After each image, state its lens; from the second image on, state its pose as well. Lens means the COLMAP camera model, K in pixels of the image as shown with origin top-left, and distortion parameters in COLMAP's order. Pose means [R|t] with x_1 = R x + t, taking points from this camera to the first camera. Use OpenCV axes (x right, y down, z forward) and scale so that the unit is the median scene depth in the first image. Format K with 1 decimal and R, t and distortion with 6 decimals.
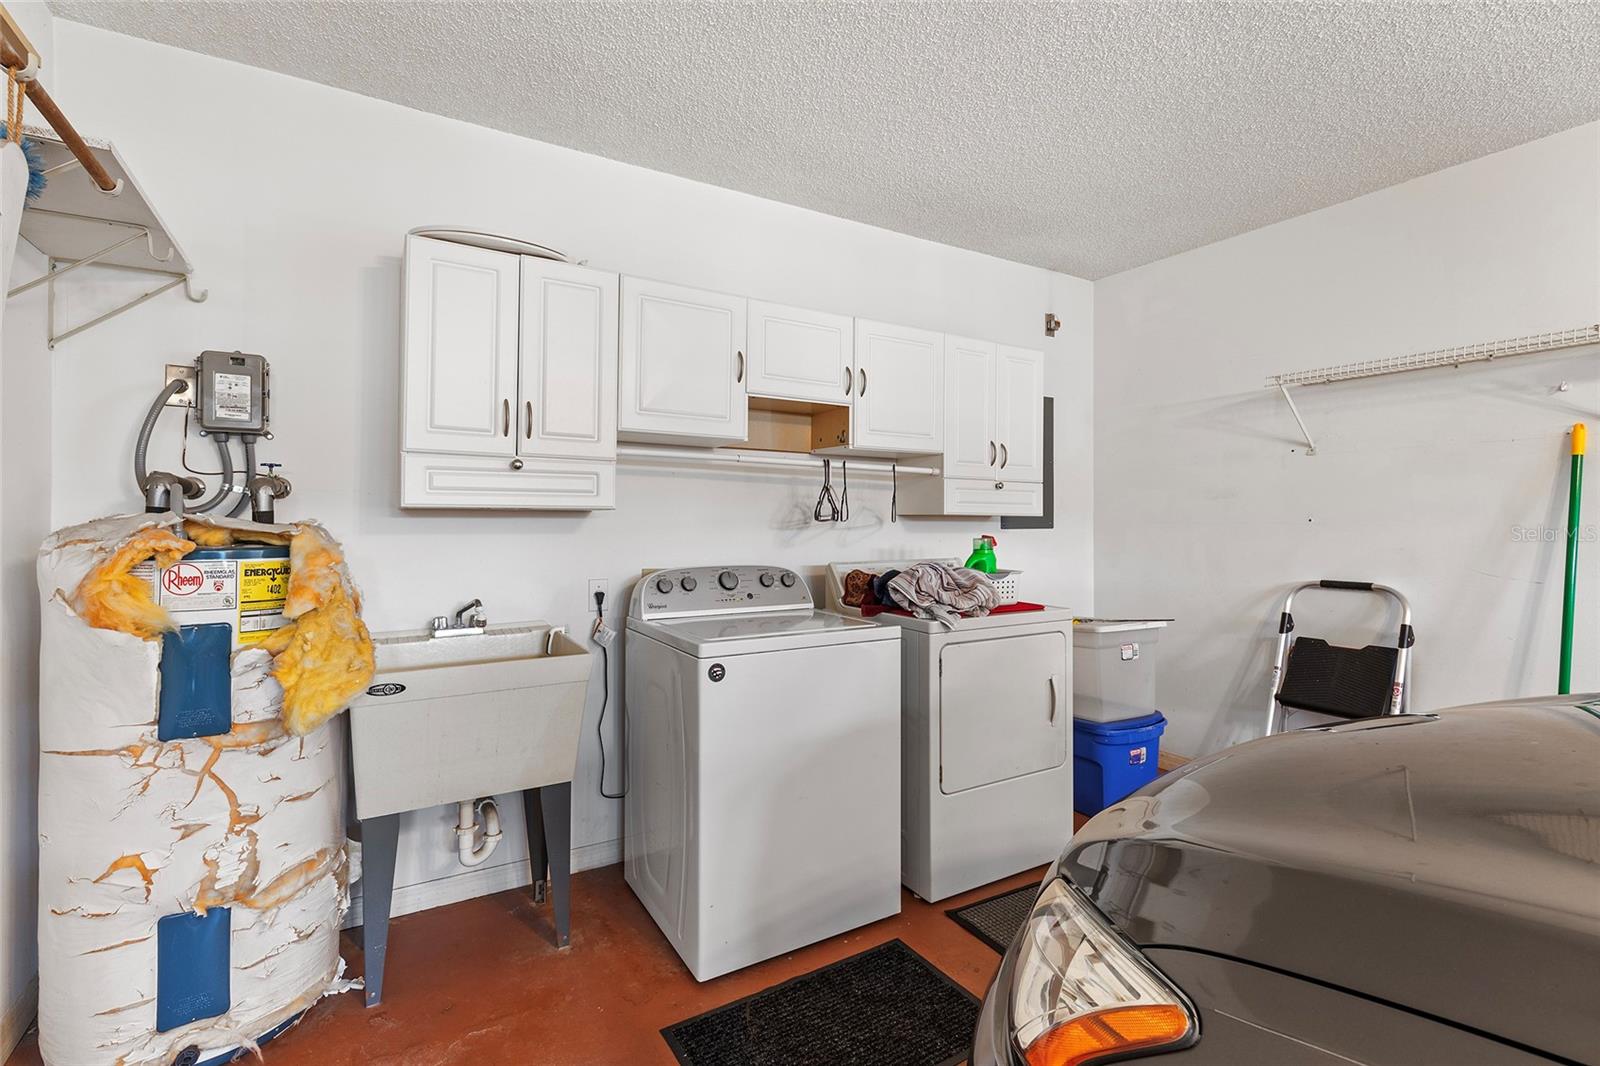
lens RADIAL K [[718.5, 0, 797.4], [0, 718.5, 523.9], [0, 0, 1]] dist [0.003802, -0.000452]
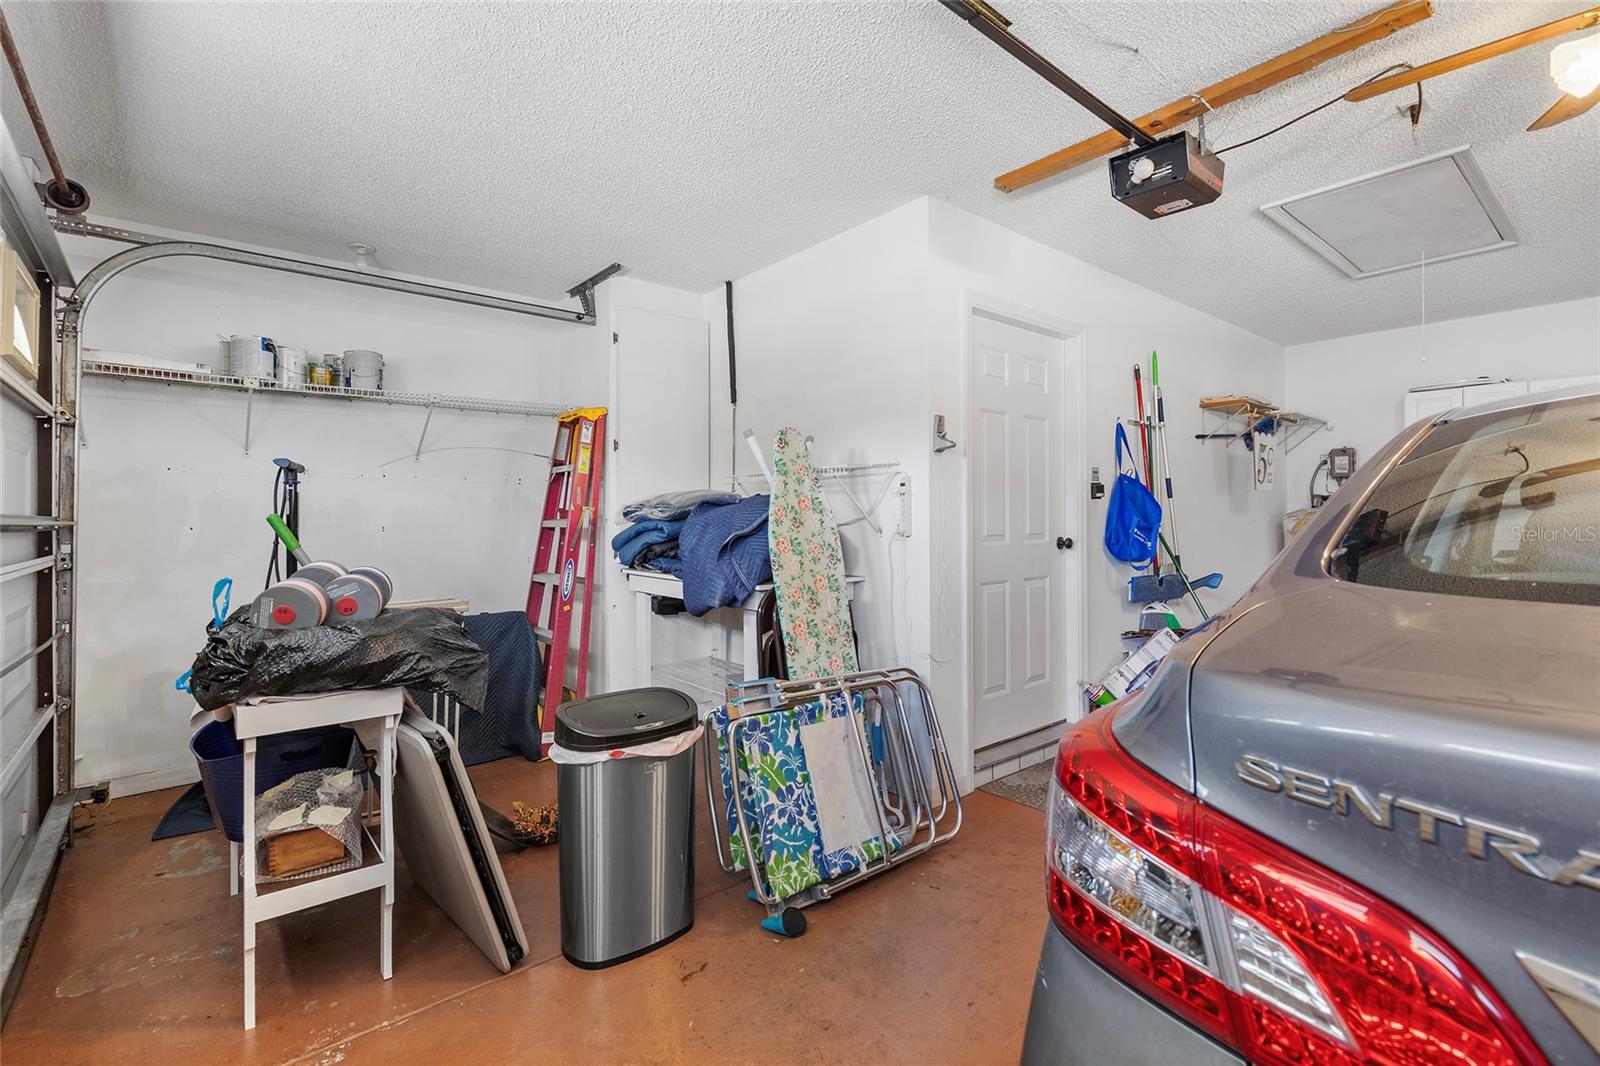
lens RADIAL K [[718.5, 0, 796.9], [0, 718.5, 522.6], [0, 0, 1]] dist [0.003802, -0.000452]
pose [[0.158426, -0.002636, -0.987367, 1.593668], [0.002851, 0.999993, -0.002212, 0.044141], [0.987367, -0.002464, 0.158432, -1.484496]]
